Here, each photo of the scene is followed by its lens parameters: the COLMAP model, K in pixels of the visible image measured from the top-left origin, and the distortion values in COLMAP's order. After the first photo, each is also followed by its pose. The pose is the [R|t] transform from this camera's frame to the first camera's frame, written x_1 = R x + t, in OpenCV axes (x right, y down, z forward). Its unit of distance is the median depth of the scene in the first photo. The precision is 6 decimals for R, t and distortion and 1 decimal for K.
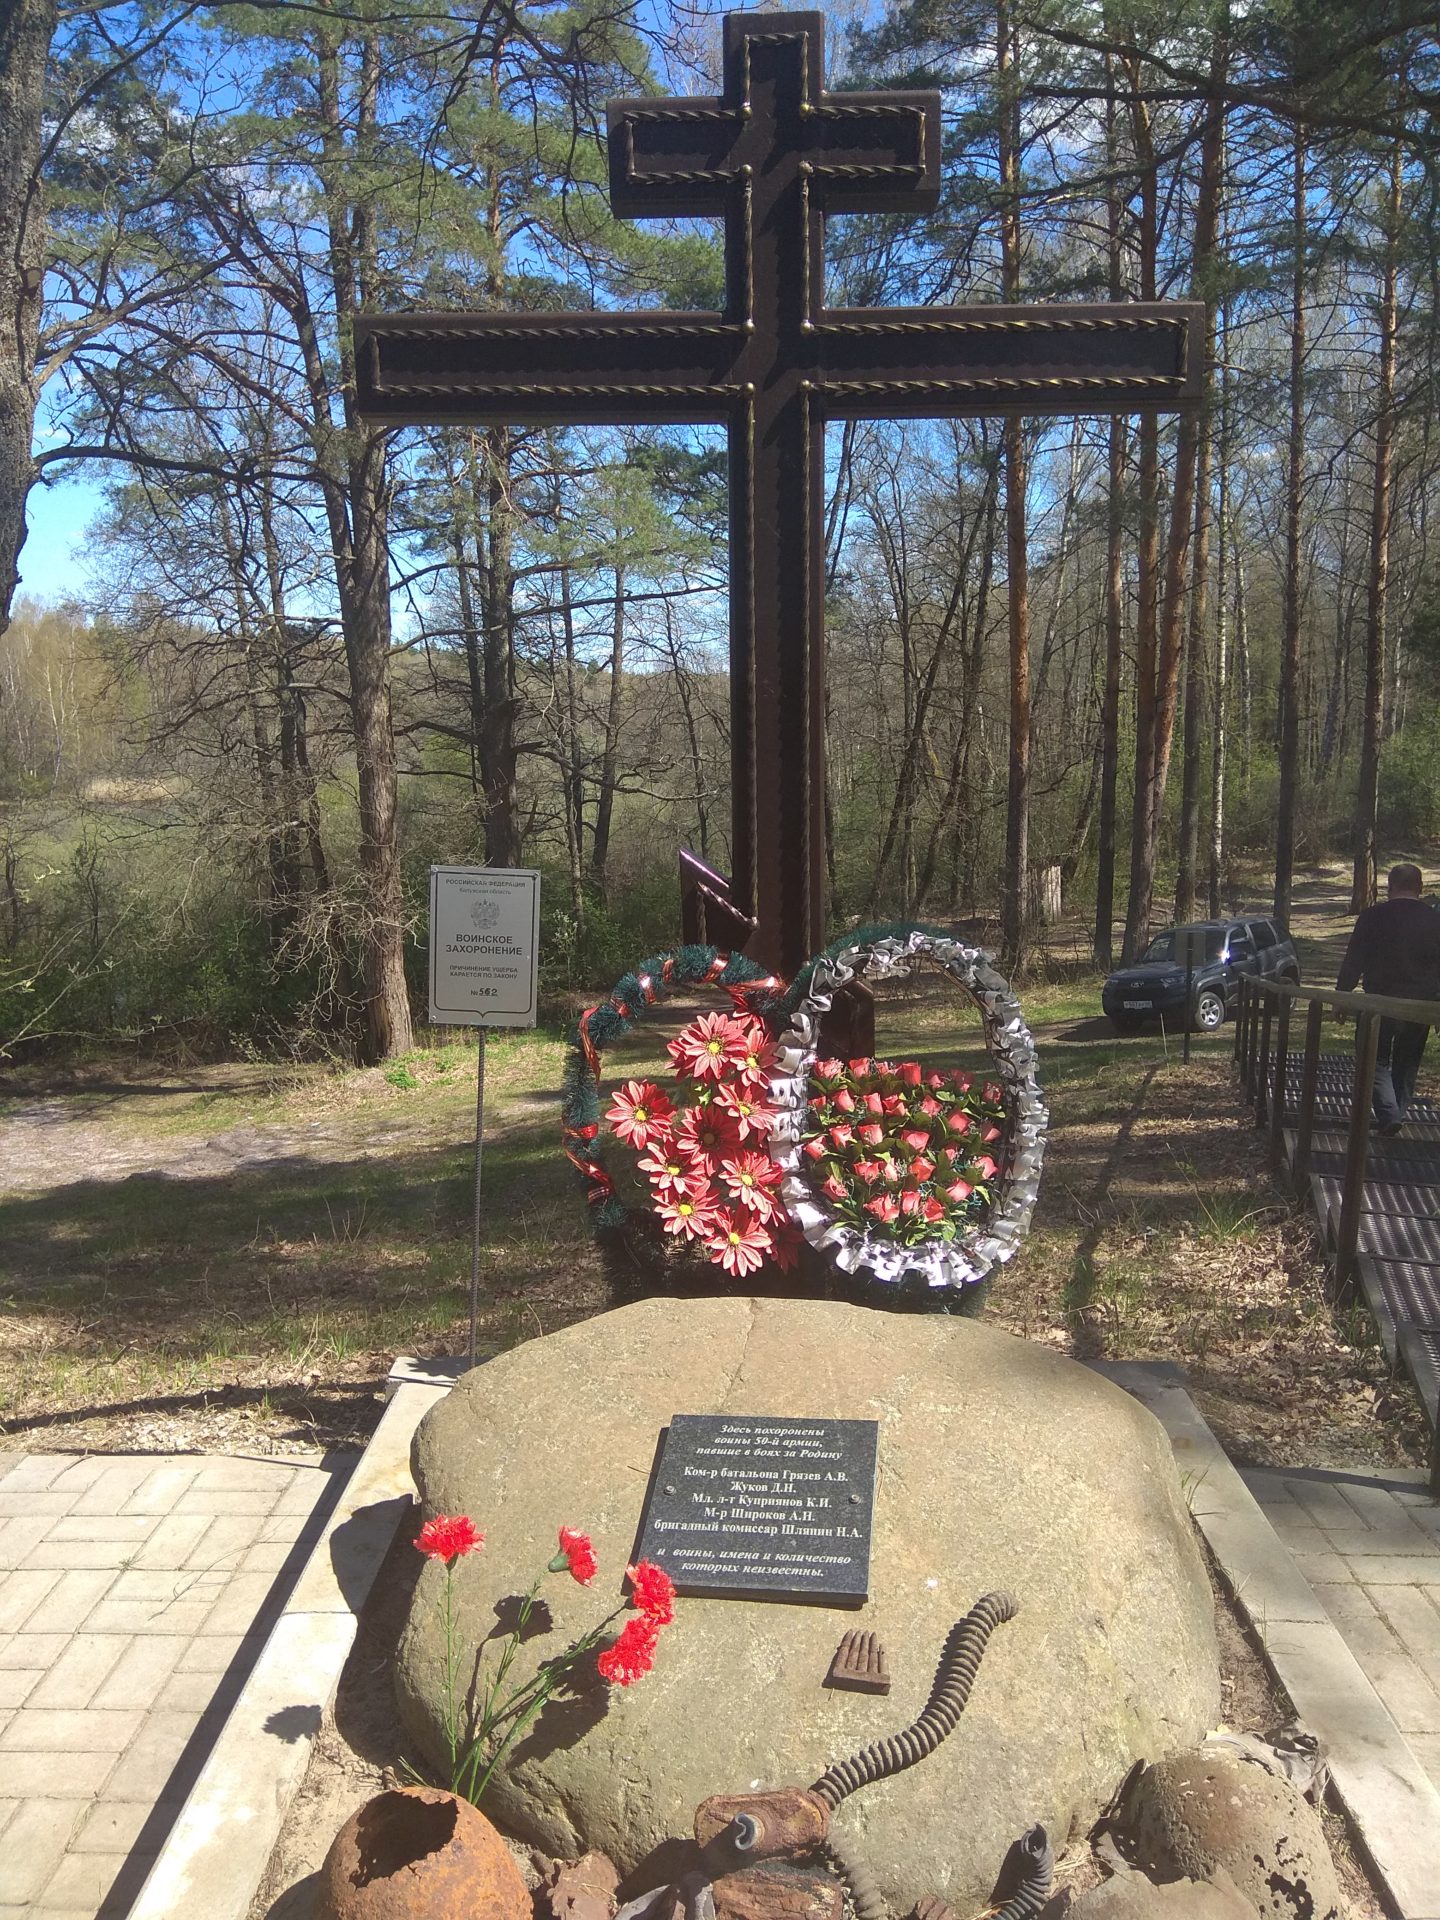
lens RADIAL K [[1495.2, 0, 713.9], [0, 1495.2, 961.4], [0, 0, 1]] dist [0.066679, -0.088263]
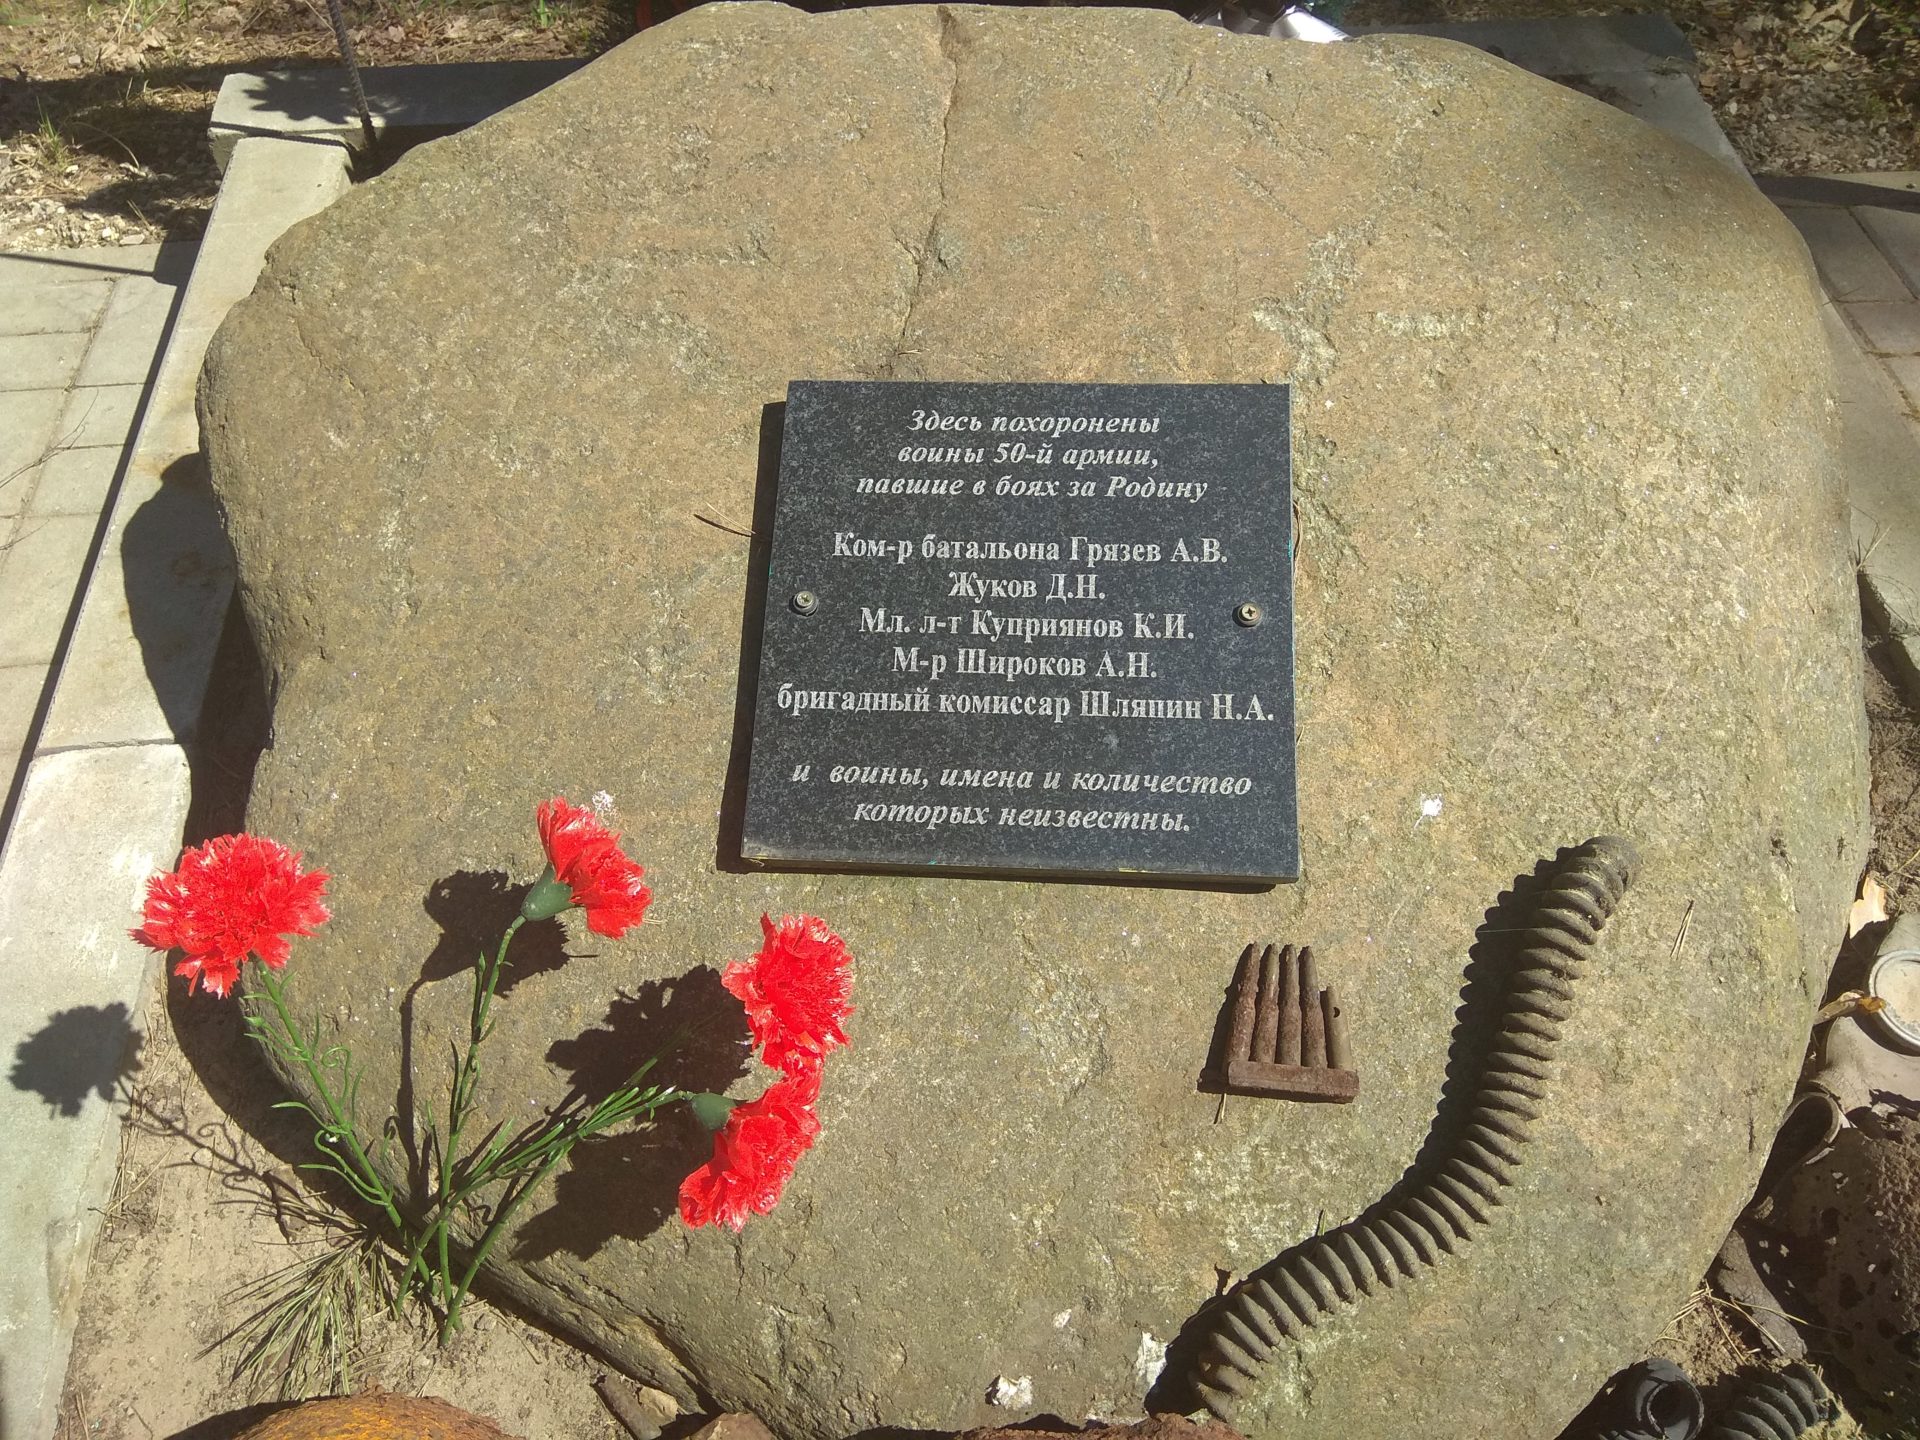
lens RADIAL K [[1495.2, 0, 961.4], [0, 1495.2, 725.6], [0, 0, 1]] dist [0.066679, -0.088263]
pose [[0.994418, -0.079721, 0.069118, -0.017606], [0.007382, 0.706039, 0.708134, 0.083164], [-0.105254, -0.703671, 0.702687, 0.698486]]
